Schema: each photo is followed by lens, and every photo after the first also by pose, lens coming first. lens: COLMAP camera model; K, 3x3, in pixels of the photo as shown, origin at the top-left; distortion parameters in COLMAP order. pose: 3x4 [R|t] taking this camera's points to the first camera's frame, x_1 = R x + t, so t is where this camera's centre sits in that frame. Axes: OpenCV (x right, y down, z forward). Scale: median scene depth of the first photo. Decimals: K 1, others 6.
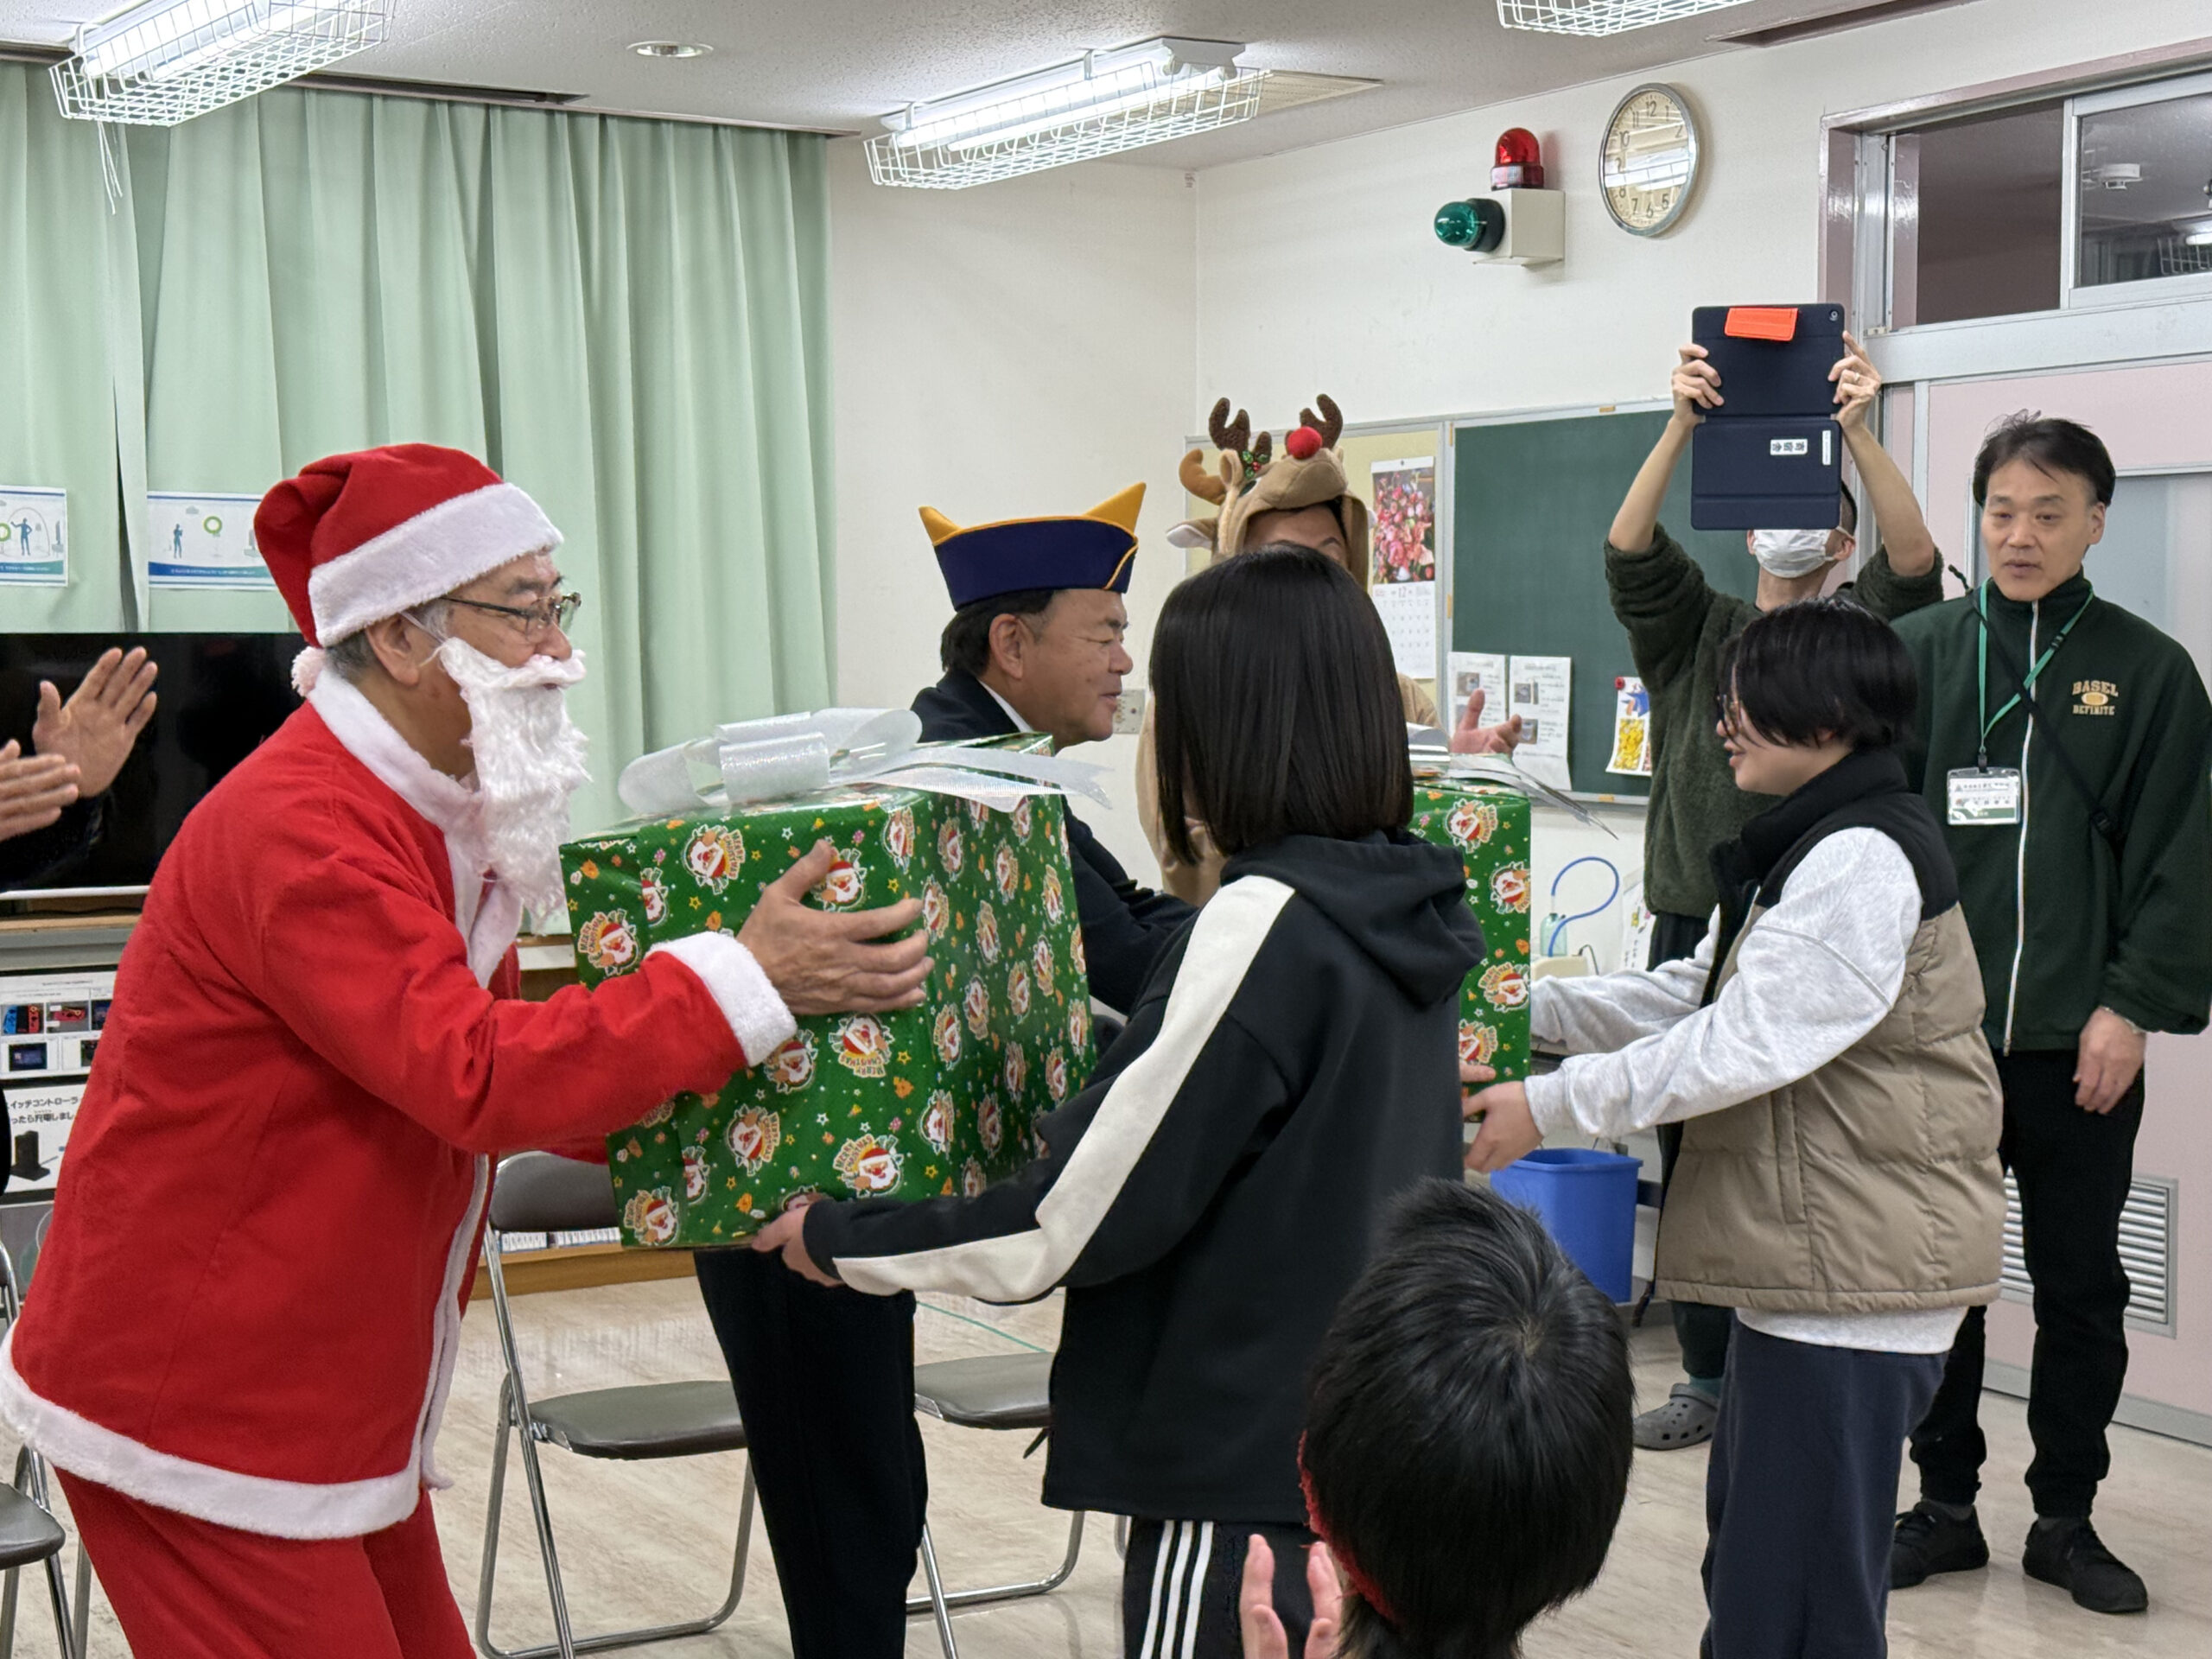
lens RADIAL K [[3392.9, 0, 1101.0], [0, 3392.9, 831.7], [0, 0, 1]] dist [-0.102637, 0.000000]
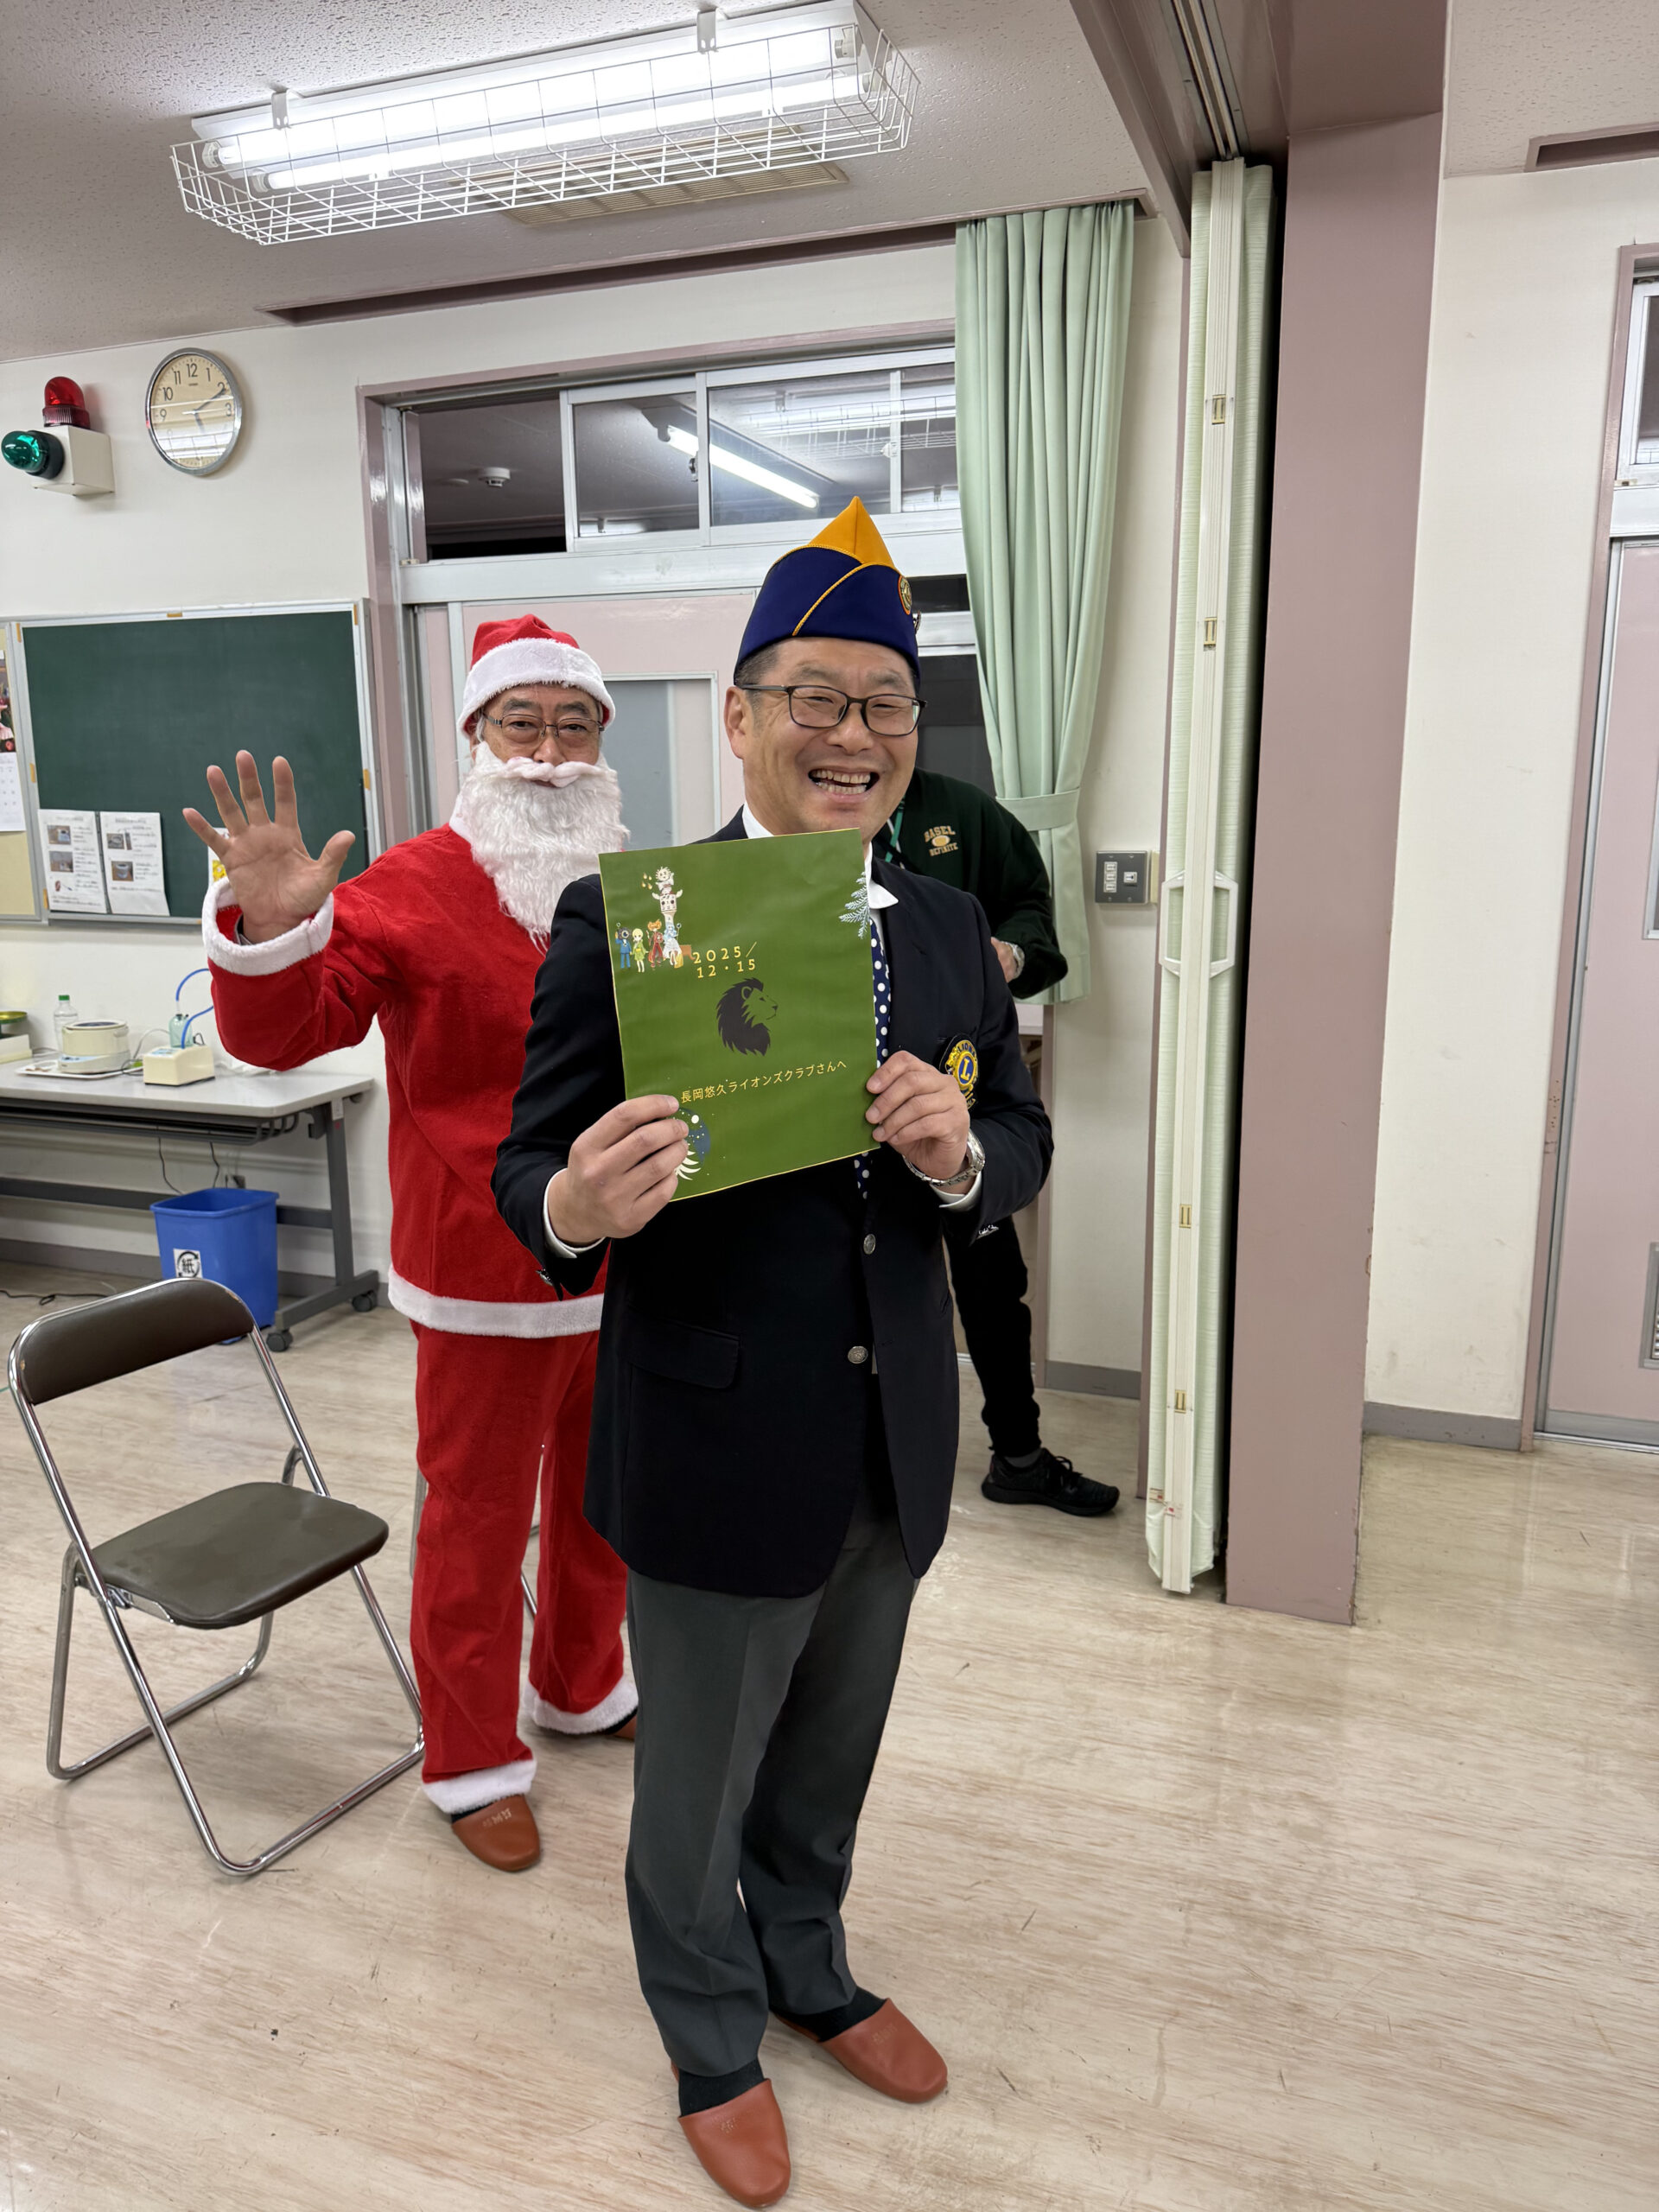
lens RADIAL K [[1585.7, 0, 823.7], [0, 1585.7, 1112.3], [0, 0, 1]] dist [-0.010362, -0.005660]
pose [[0.765591, -0.124768, 0.631113, -0.061152], [0.037700, 0.988028, 0.149595, -0.019057], [-0.642222, -0.090735, 0.761129, 0.362365]]
